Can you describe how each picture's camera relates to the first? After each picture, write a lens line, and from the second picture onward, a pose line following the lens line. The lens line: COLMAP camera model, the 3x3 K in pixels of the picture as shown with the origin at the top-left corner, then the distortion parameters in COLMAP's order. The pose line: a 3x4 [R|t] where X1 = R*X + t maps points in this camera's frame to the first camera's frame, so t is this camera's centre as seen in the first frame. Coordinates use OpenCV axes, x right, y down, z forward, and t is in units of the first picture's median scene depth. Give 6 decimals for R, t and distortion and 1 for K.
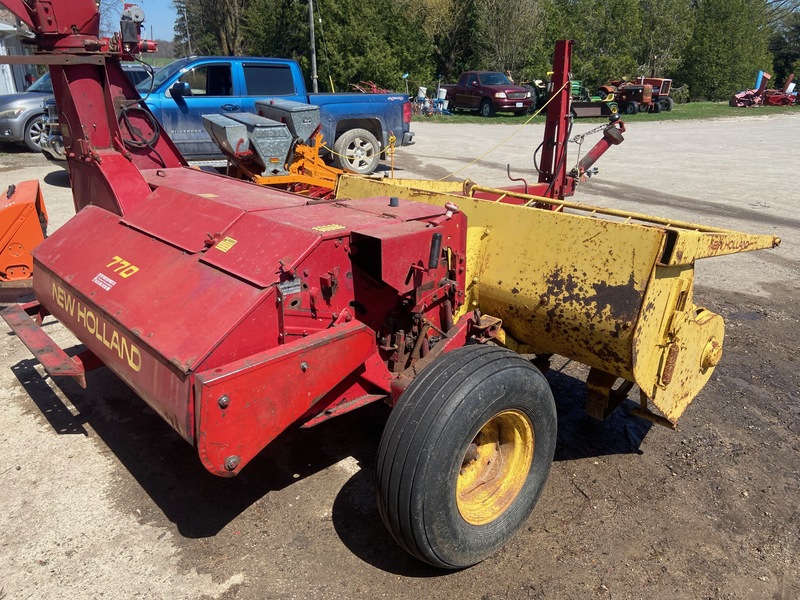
lens RADIAL K [[598.7, 0, 406.6], [0, 598.7, 297.2], [0, 0, 1]] dist [0.119669, -0.149462]
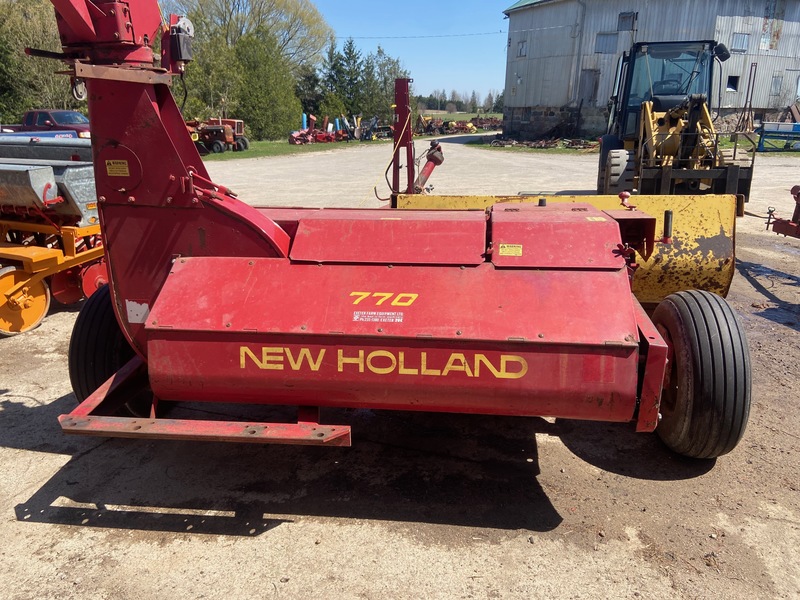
lens RADIAL K [[600.4, 0, 400.9], [0, 600.4, 293.8], [0, 0, 1]] dist [0.122907, -0.151572]
pose [[0.767953, -0.183810, 0.613565, -0.838118], [0.224907, 0.974325, 0.010386, -0.049594], [-0.599720, 0.130019, 0.789576, 0.211232]]
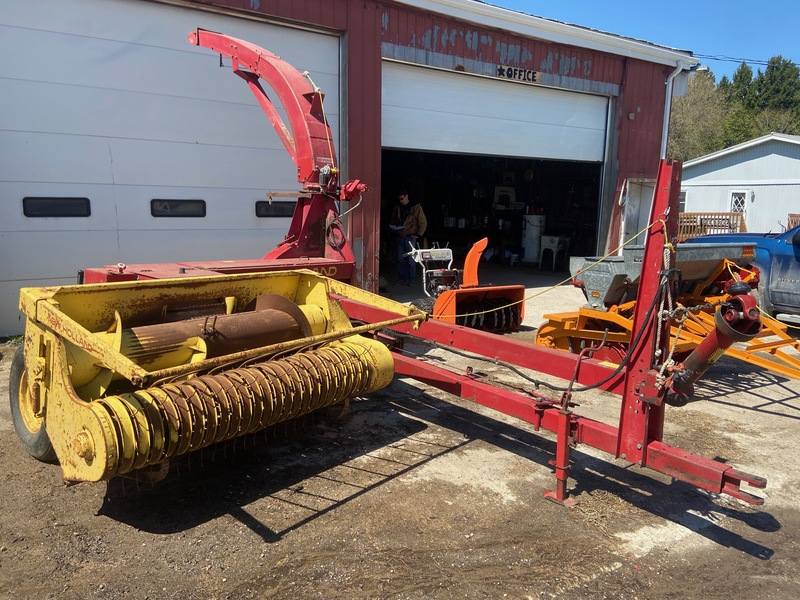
lens RADIAL K [[600.4, 0, 400.9], [0, 600.4, 293.8], [0, 0, 1]] dist [0.122907, -0.151572]
pose [[0.129845, 0.141735, -0.981352, 1.360438], [-0.372524, 0.924196, 0.084190, -0.377448], [0.918894, 0.354646, 0.172802, 1.067725]]
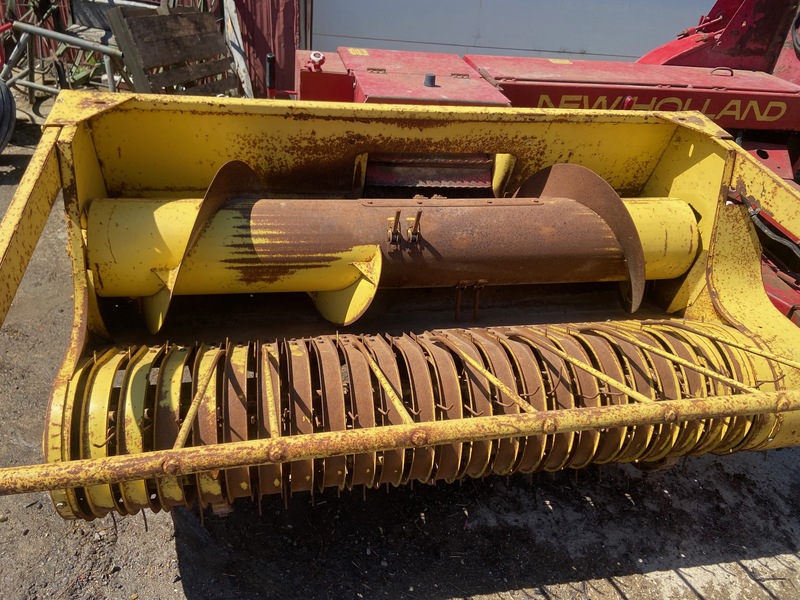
lens RADIAL K [[601.1, 0, 391.2], [0, 601.1, 296.0], [0, 0, 1]] dist [0.119307, -0.148386]
pose [[-0.530462, 0.402286, -0.746174, 0.611992], [-0.365820, 0.685412, 0.629592, -0.380060], [0.764713, 0.606940, -0.216421, 1.098890]]
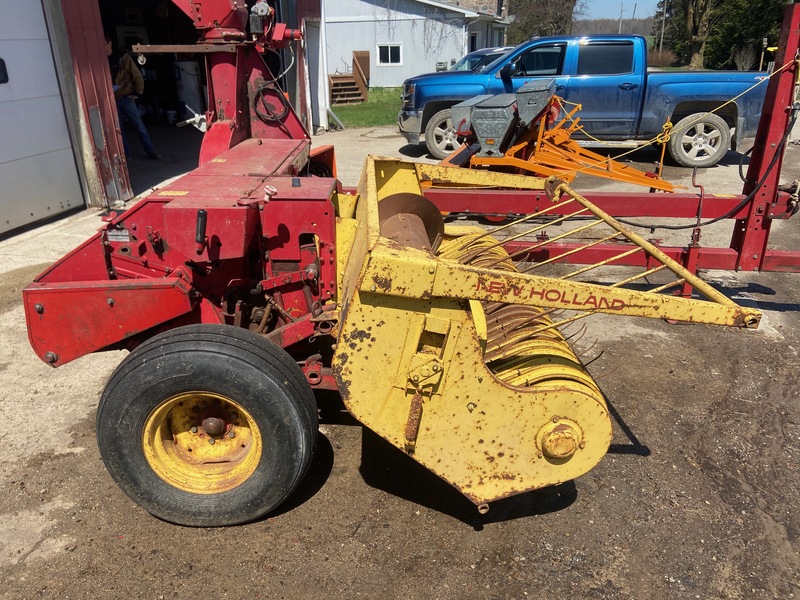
lens RADIAL K [[599.2, 0, 399.4], [0, 599.2, 288.1], [0, 0, 1]] dist [0.135301, -0.174491]
pose [[0.755841, 0.223518, -0.615422, 0.667476], [-0.212809, 0.972759, 0.091936, -0.097044], [0.619207, 0.061478, 0.782817, 0.260765]]
